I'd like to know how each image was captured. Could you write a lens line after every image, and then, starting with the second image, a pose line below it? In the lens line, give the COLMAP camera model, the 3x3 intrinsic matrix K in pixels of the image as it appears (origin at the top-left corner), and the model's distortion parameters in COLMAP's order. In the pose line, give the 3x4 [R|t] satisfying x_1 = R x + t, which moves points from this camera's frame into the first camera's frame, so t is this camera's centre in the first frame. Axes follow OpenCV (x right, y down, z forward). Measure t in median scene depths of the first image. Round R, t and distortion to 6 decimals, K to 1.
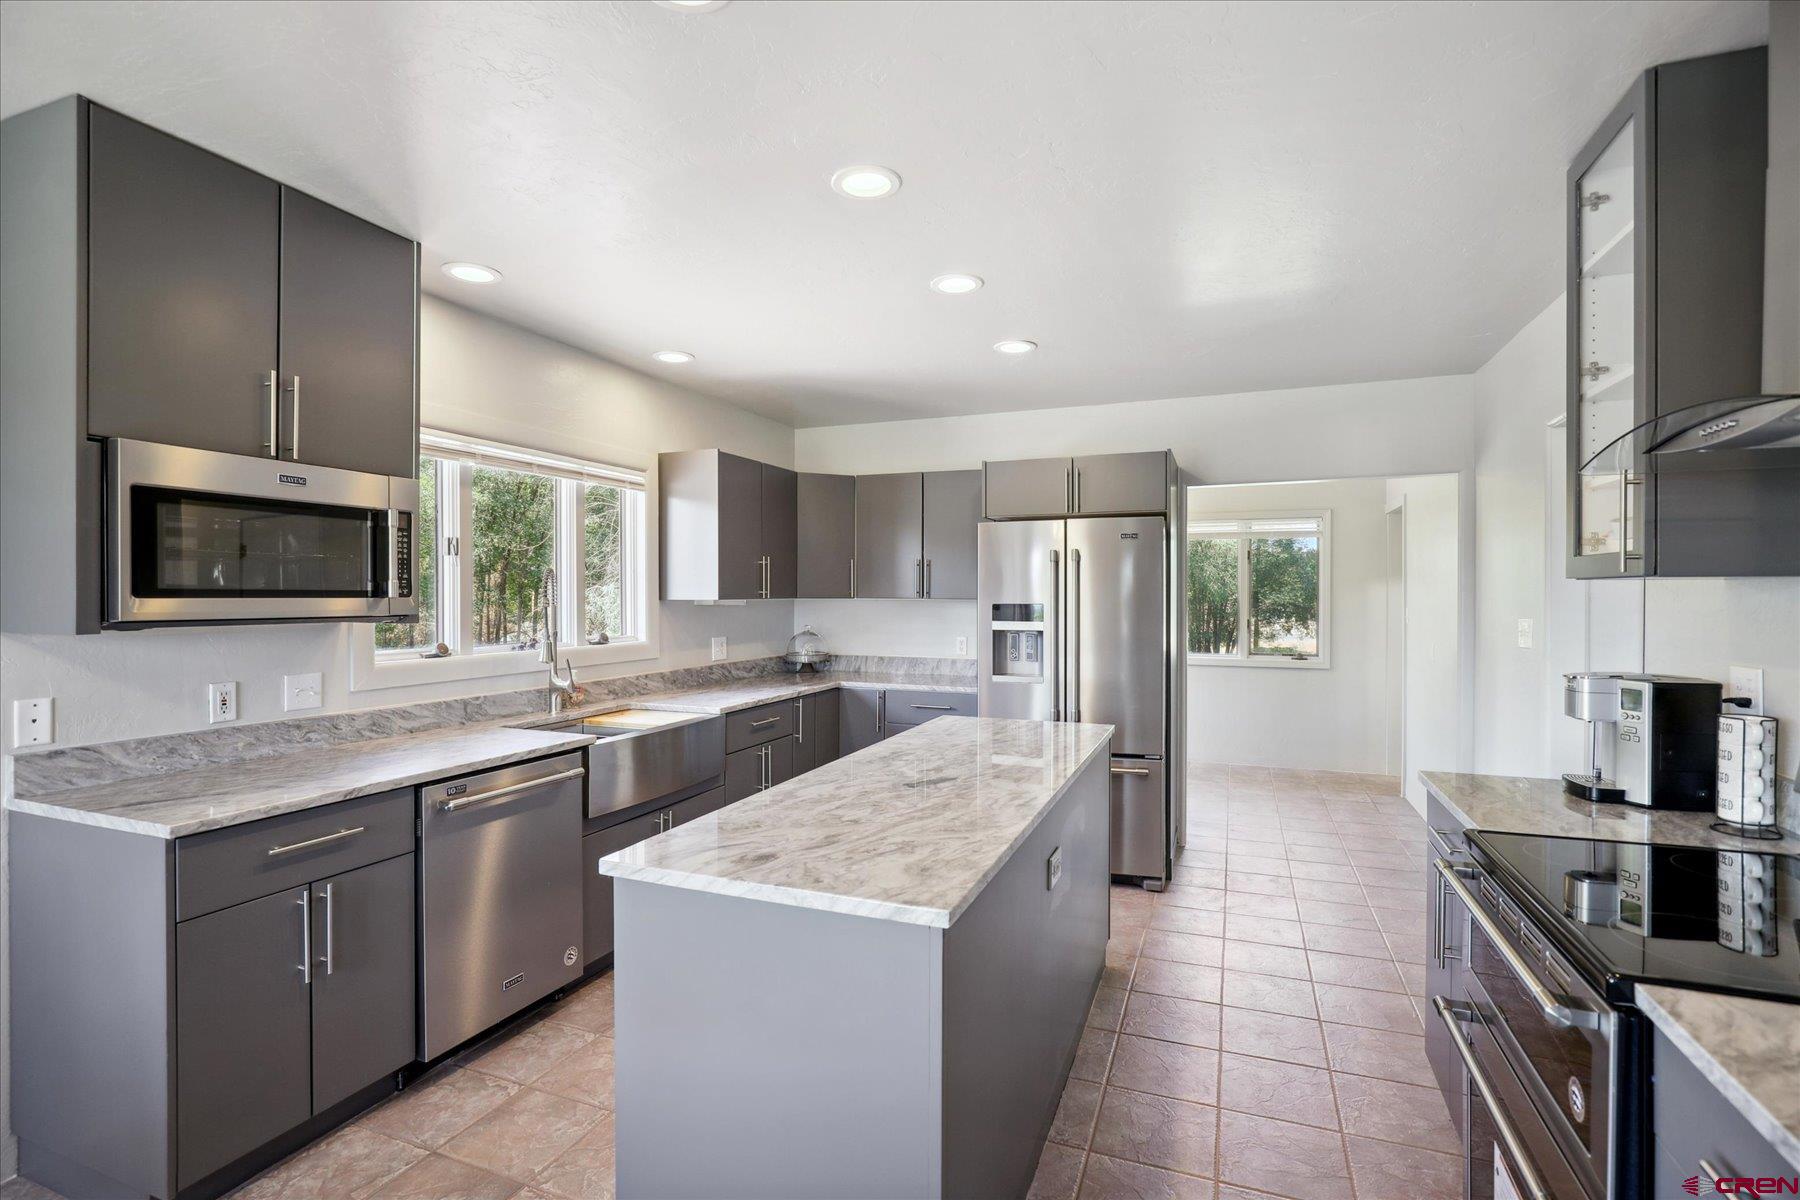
lens RADIAL K [[844.9, 0, 907.1], [0, 844.9, 600.9], [0, 0, 1]] dist [-0.014560, 0.001435]
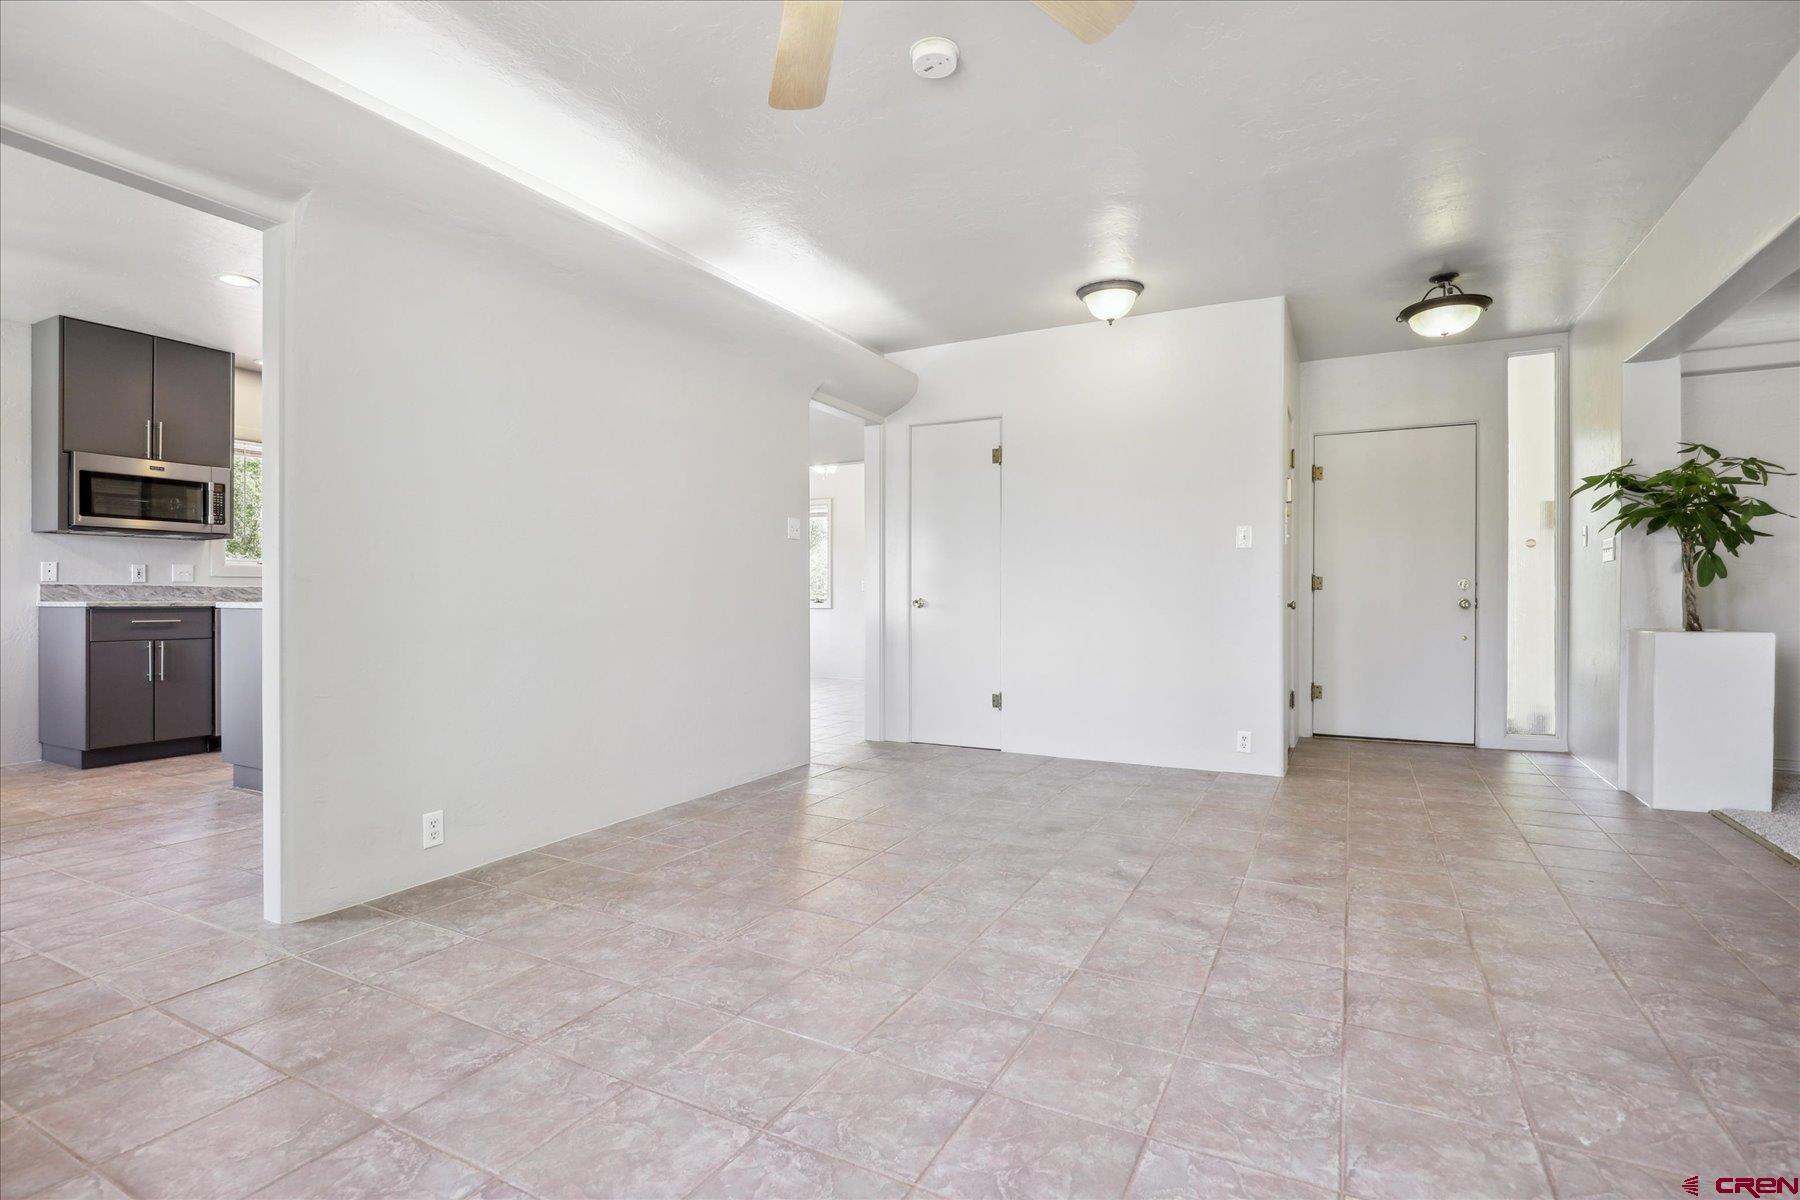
lens RADIAL K [[844.9, 0, 892.1], [0, 844.9, 598.7], [0, 0, 1]] dist [-0.014560, 0.001435]
pose [[0.993866, -0.002347, -0.110562, 1.492986], [0.001721, 0.999982, -0.005757, 0.224576], [0.110573, 0.005532, 0.993853, -1.021007]]
